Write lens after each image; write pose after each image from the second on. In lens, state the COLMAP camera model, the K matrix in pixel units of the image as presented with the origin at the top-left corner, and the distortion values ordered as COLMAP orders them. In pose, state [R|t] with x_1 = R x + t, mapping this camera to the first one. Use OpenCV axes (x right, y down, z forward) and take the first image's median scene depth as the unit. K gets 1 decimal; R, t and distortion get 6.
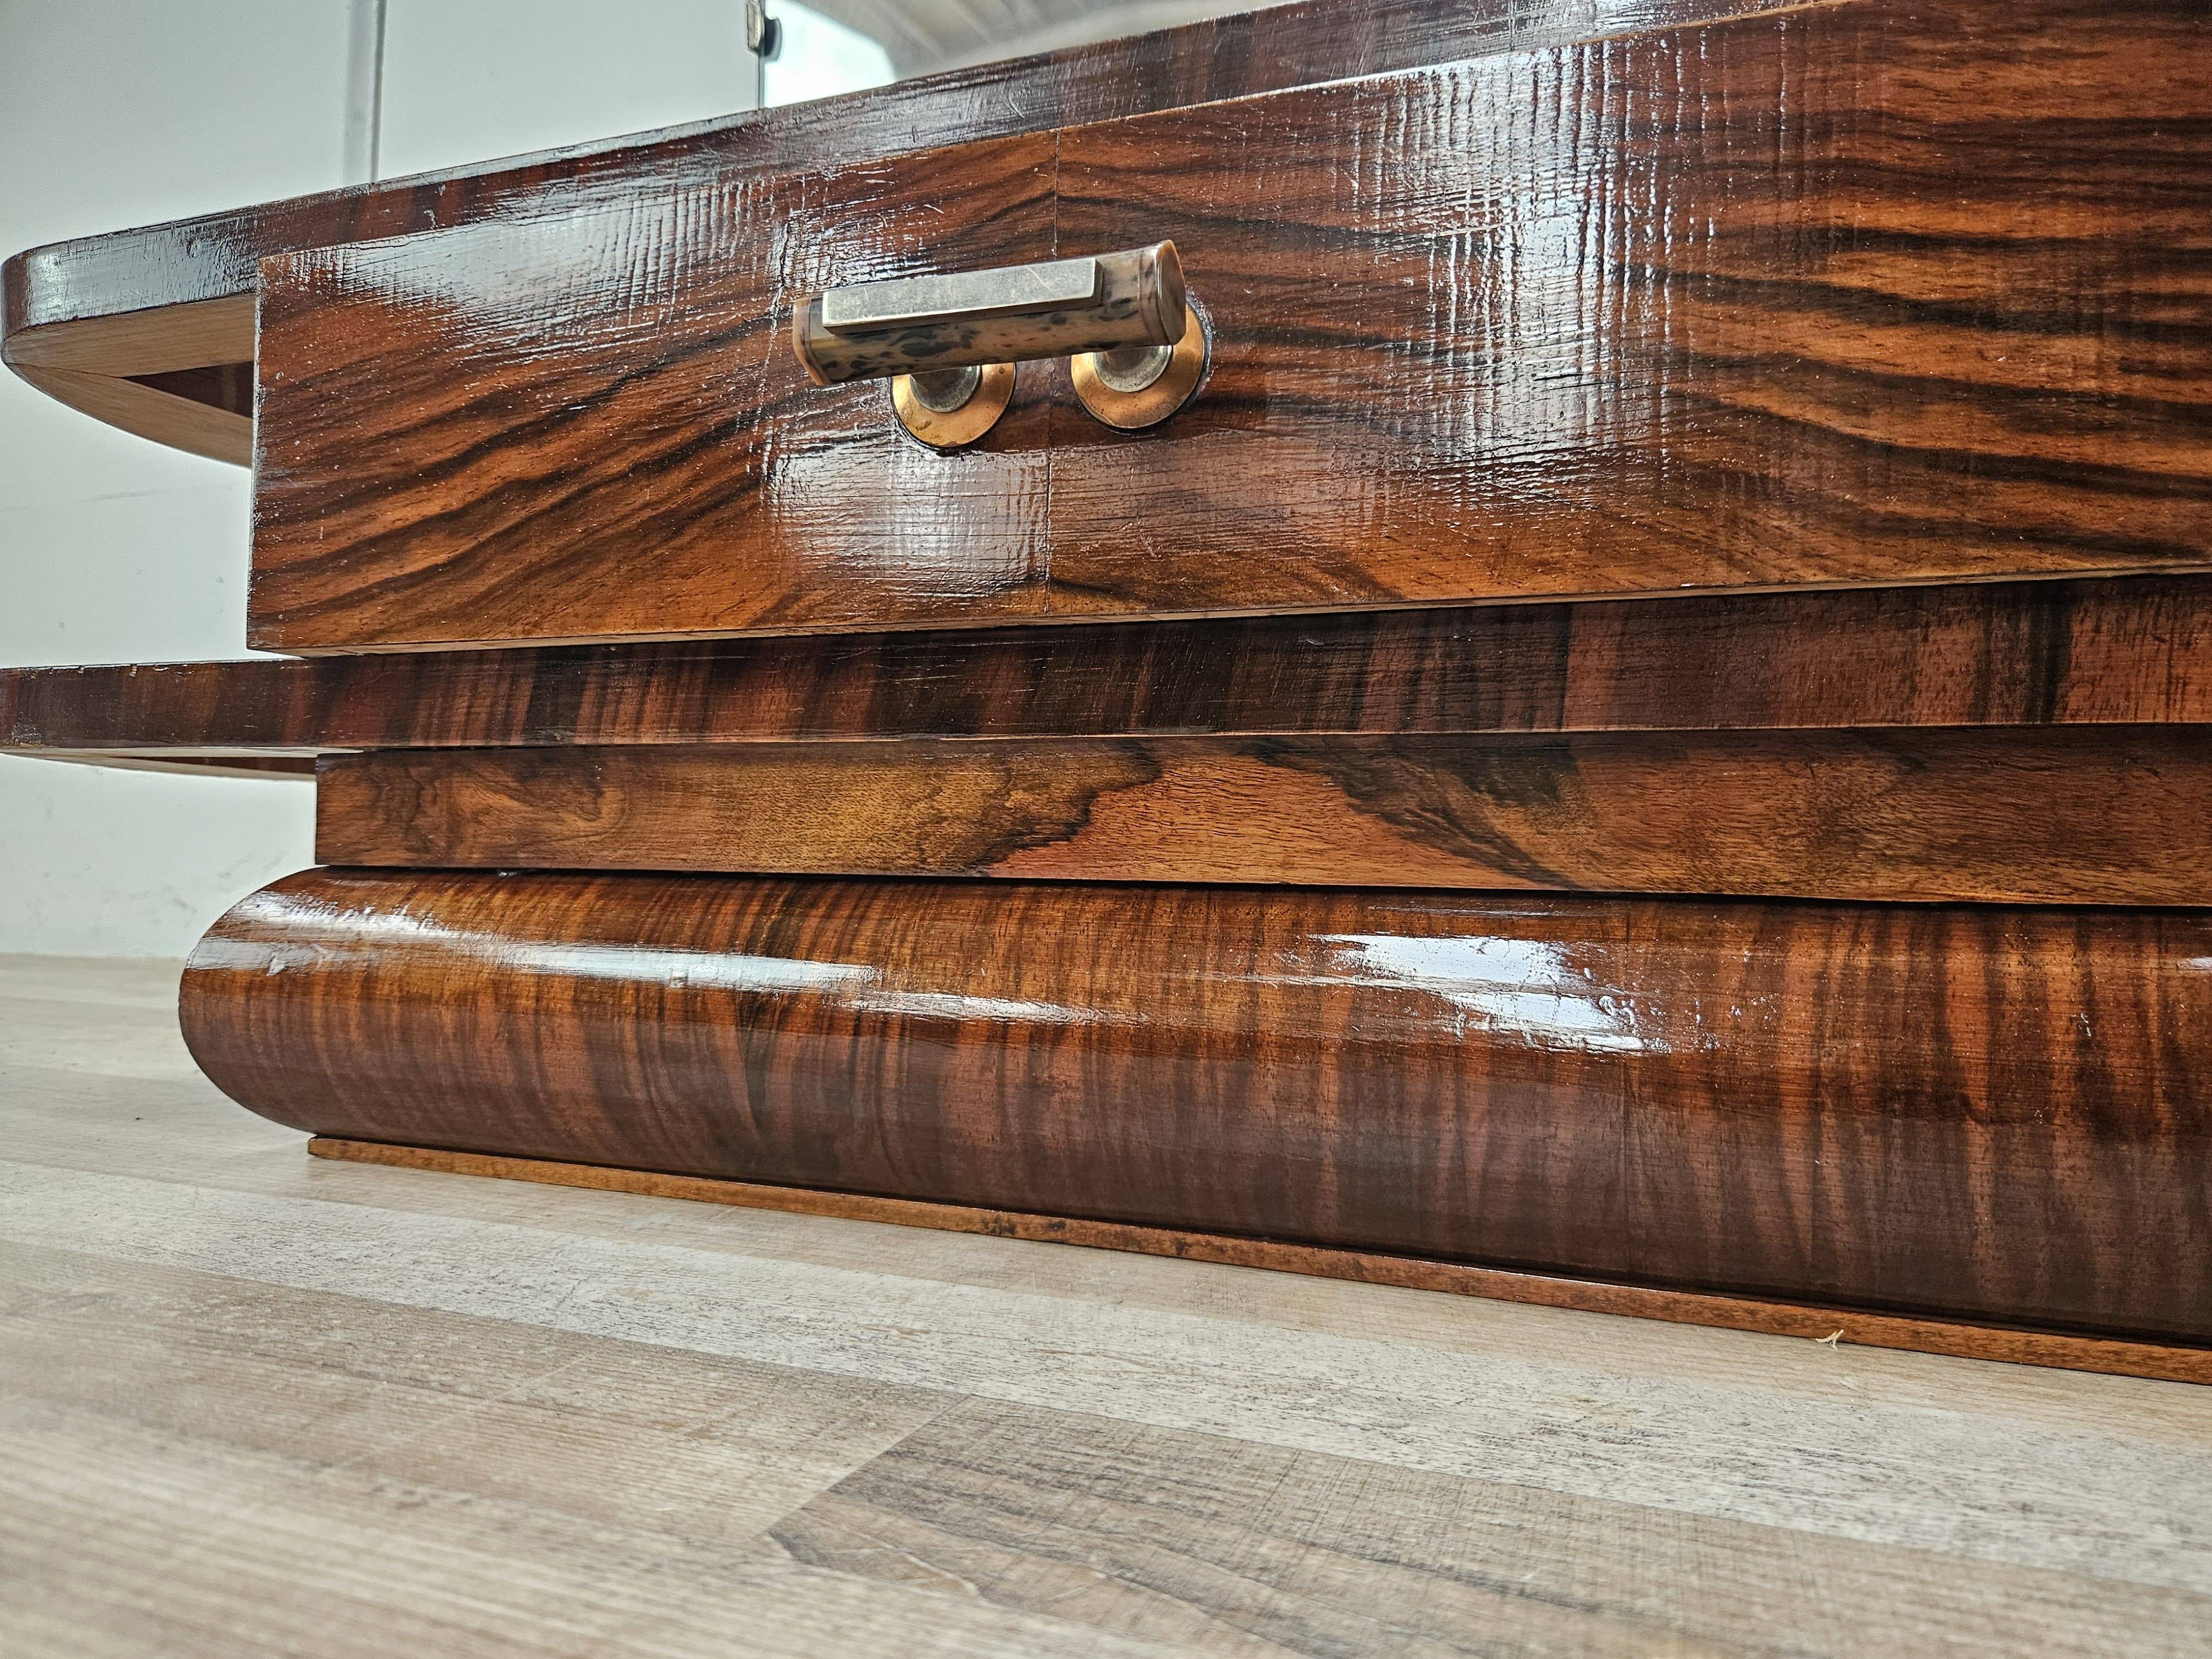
lens RADIAL K [[1525.8, 0, 1109.4], [0, 1525.8, 848.6], [0, 0, 1]] dist [0.044379, -0.048716]
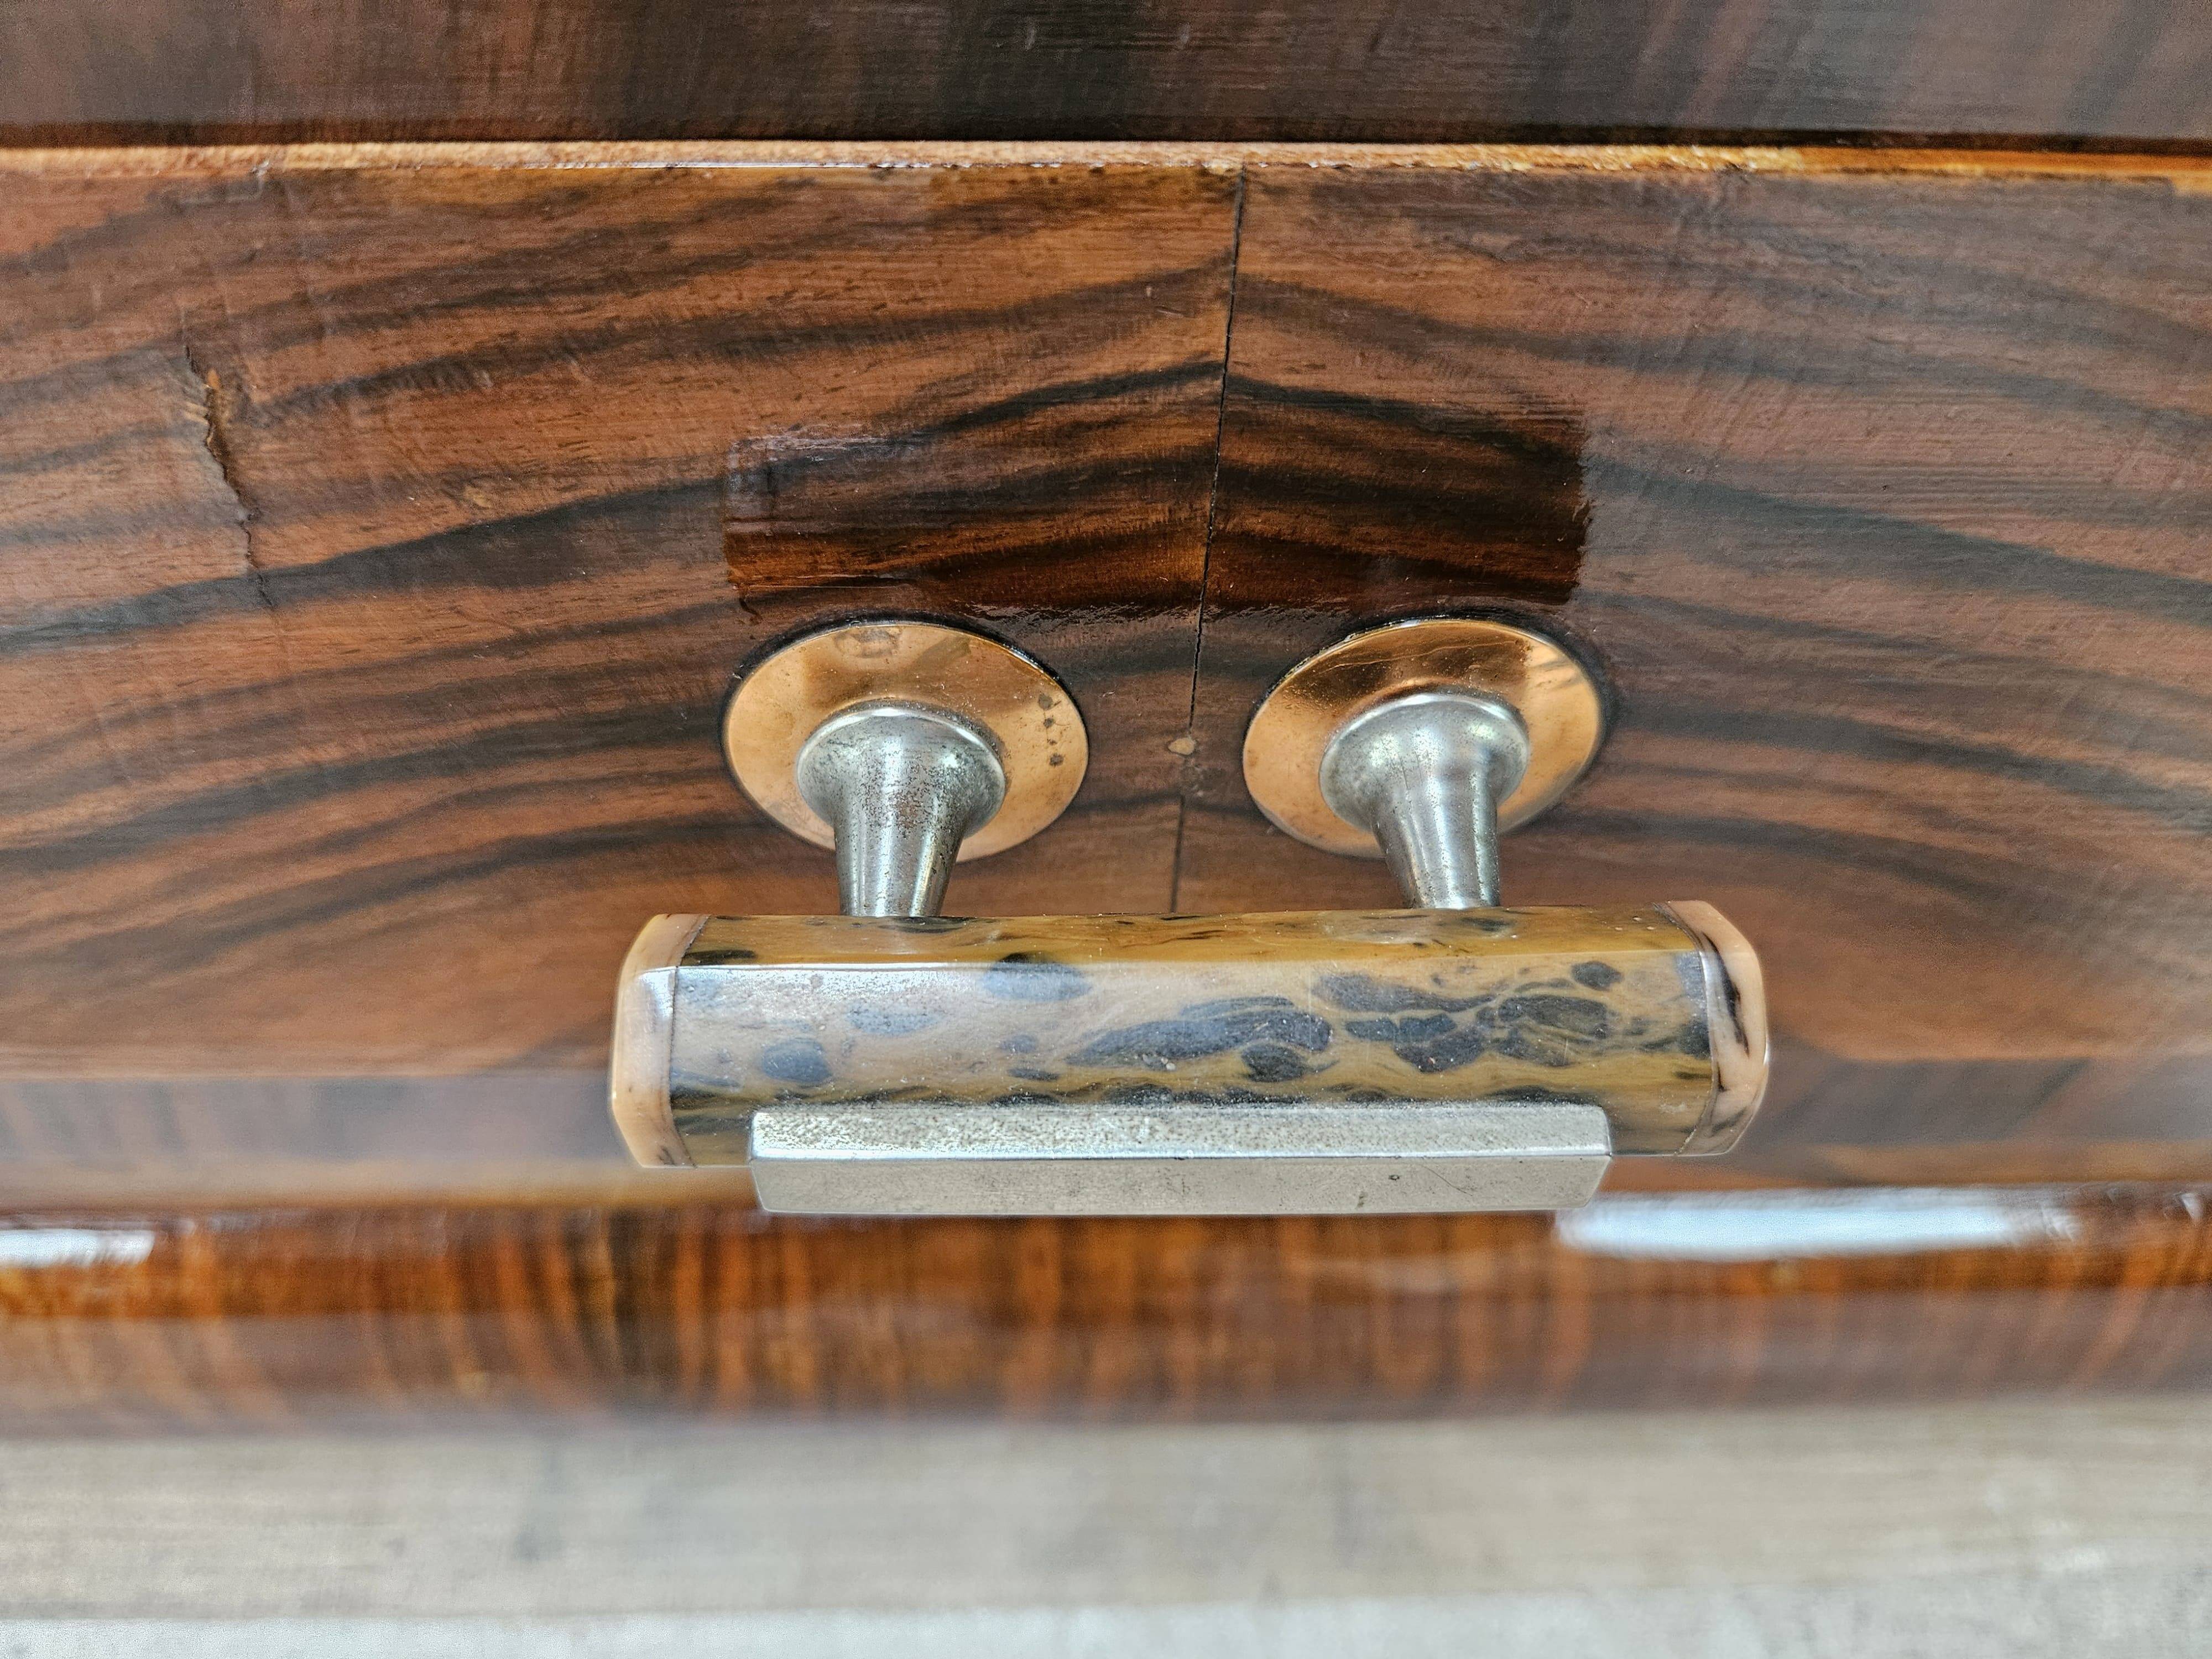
lens RADIAL K [[1525.8, 0, 1142.7], [0, 1525.8, 767.4], [0, 0, 1]] dist [0.044379, -0.048716]
pose [[0.915123, -0.297894, 0.271679, -0.183119], [-0.025957, 0.628918, 0.777038, -0.758697], [-0.402339, -0.718137, 0.567805, 1.000184]]
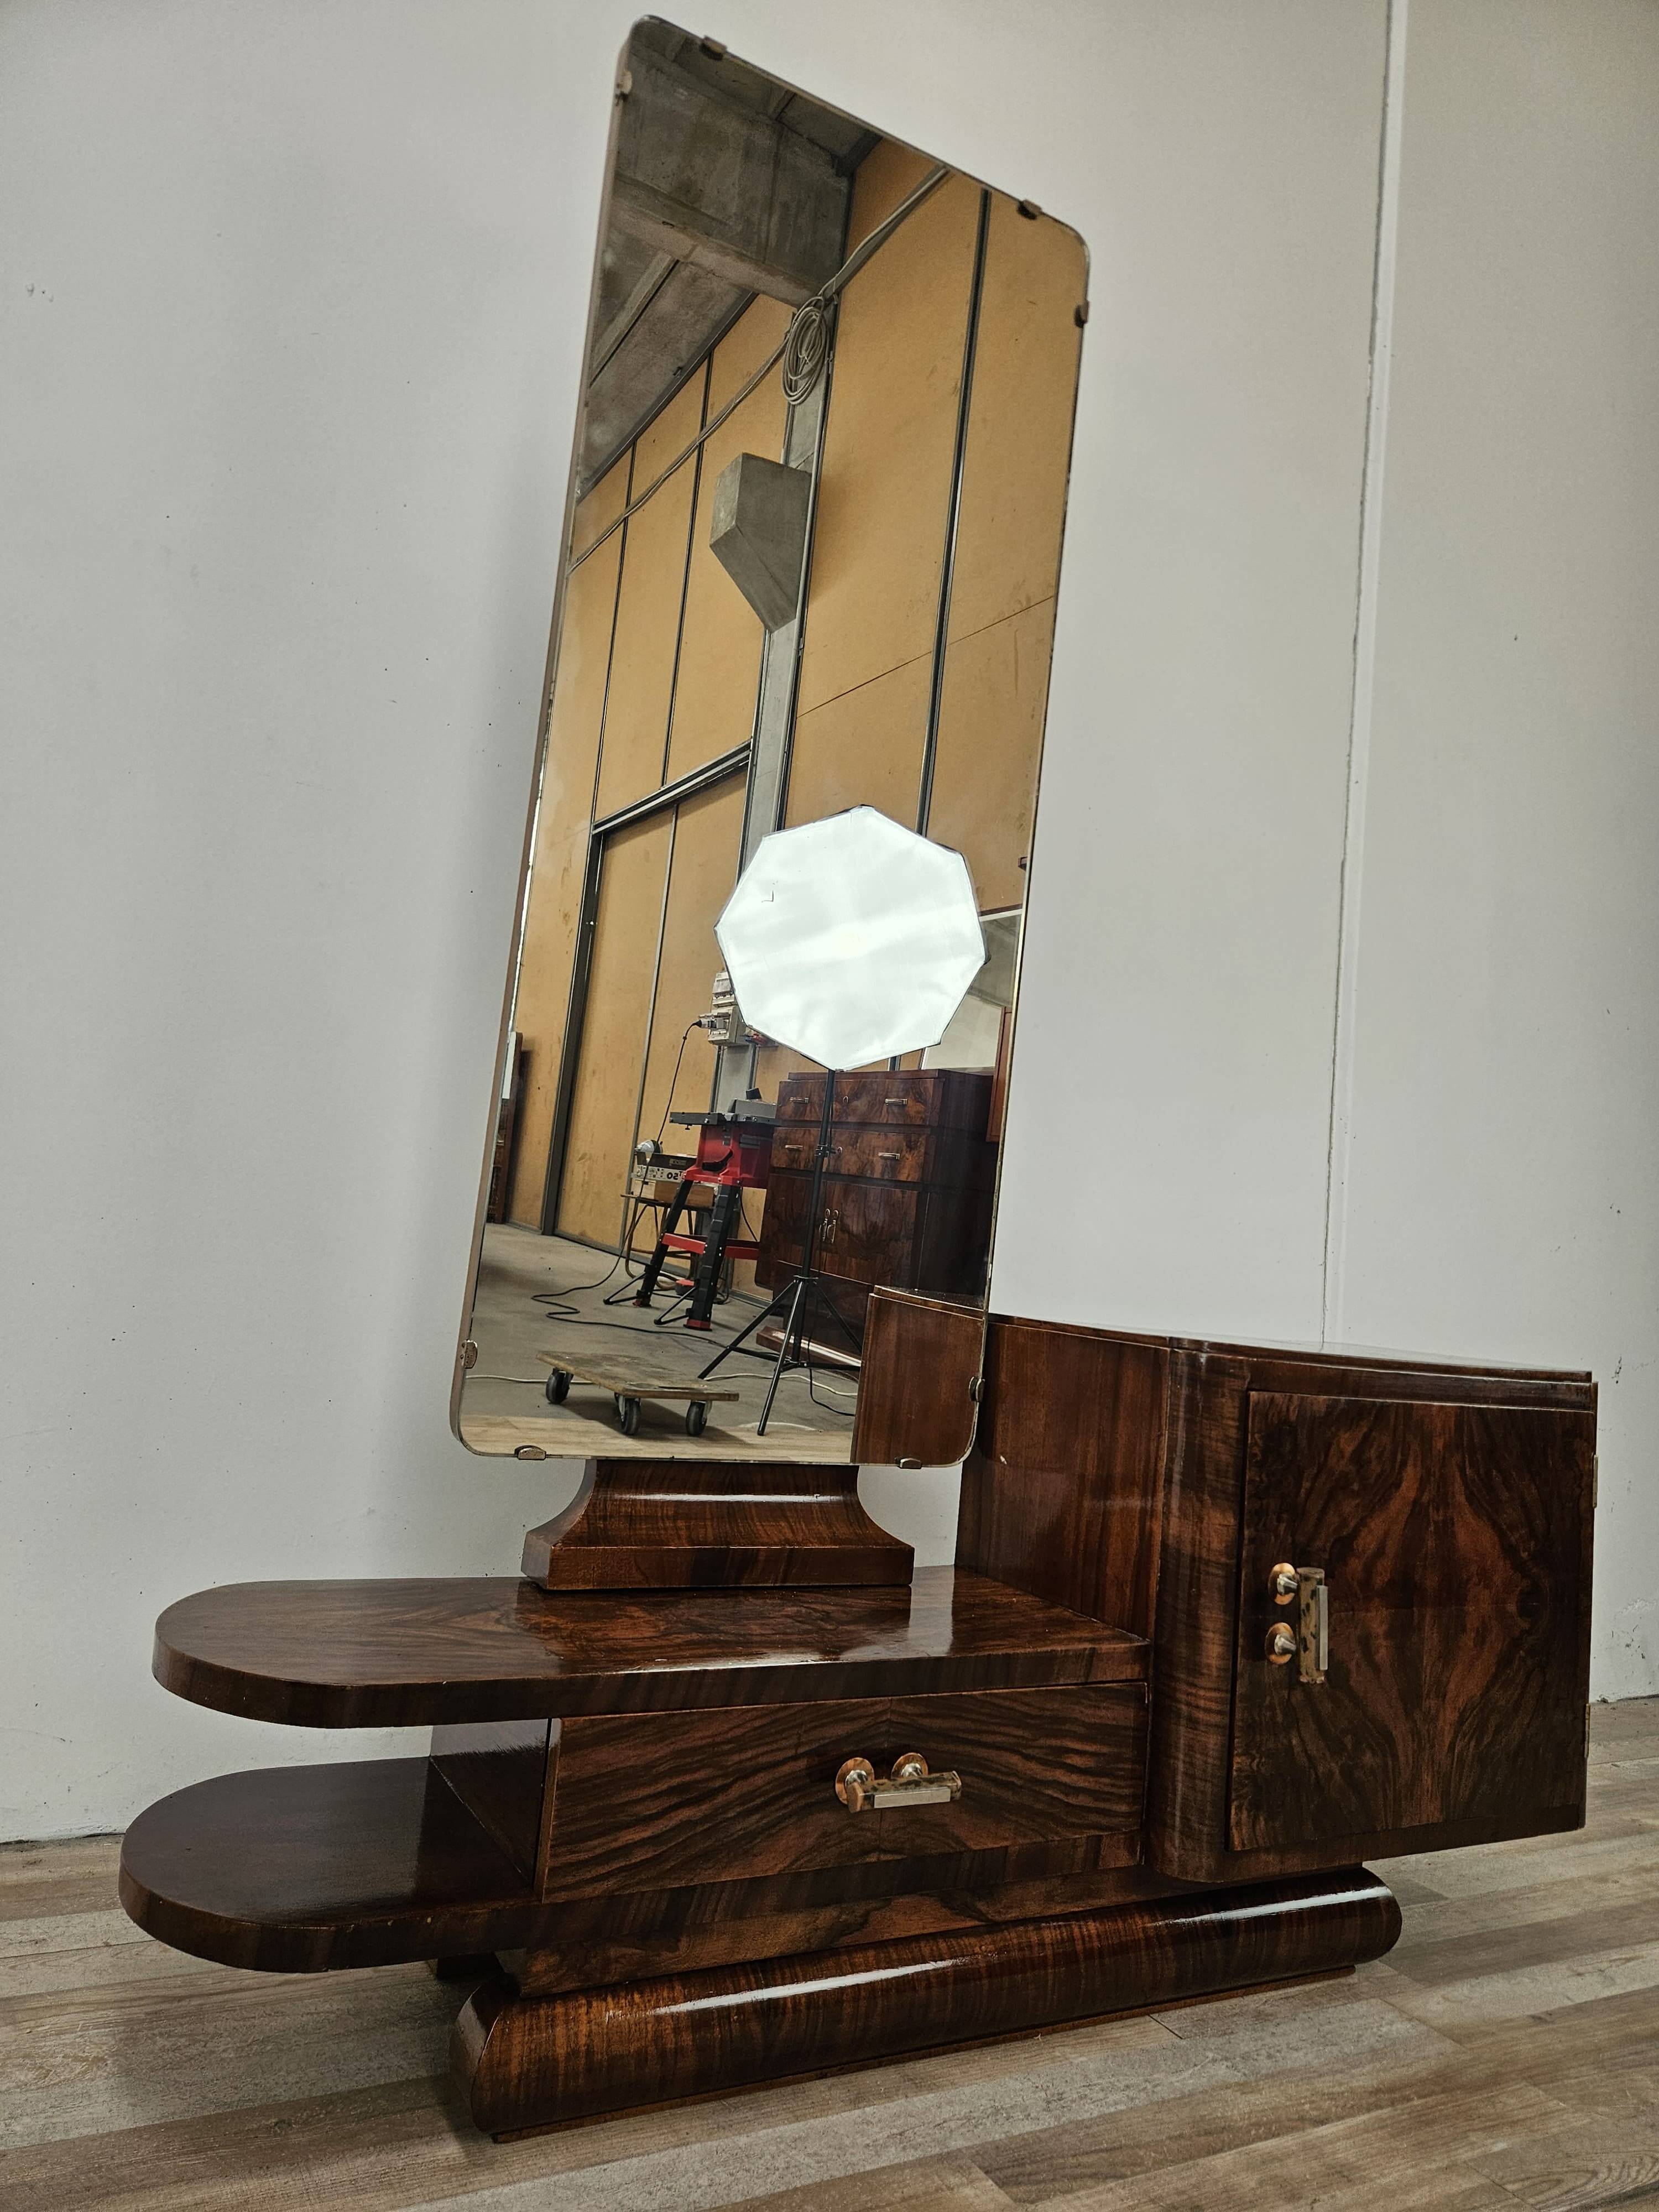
lens RADIAL K [[1525.8, 0, 853.2], [0, 1525.8, 1094.1], [0, 0, 1]] dist [0.044379, -0.048716]
pose [[0.622818, 0.121168, 0.772927, -3.290778], [-0.096811, 0.992277, -0.077545, -1.789175], [-0.776354, -0.026532, 0.629739, -1.058858]]
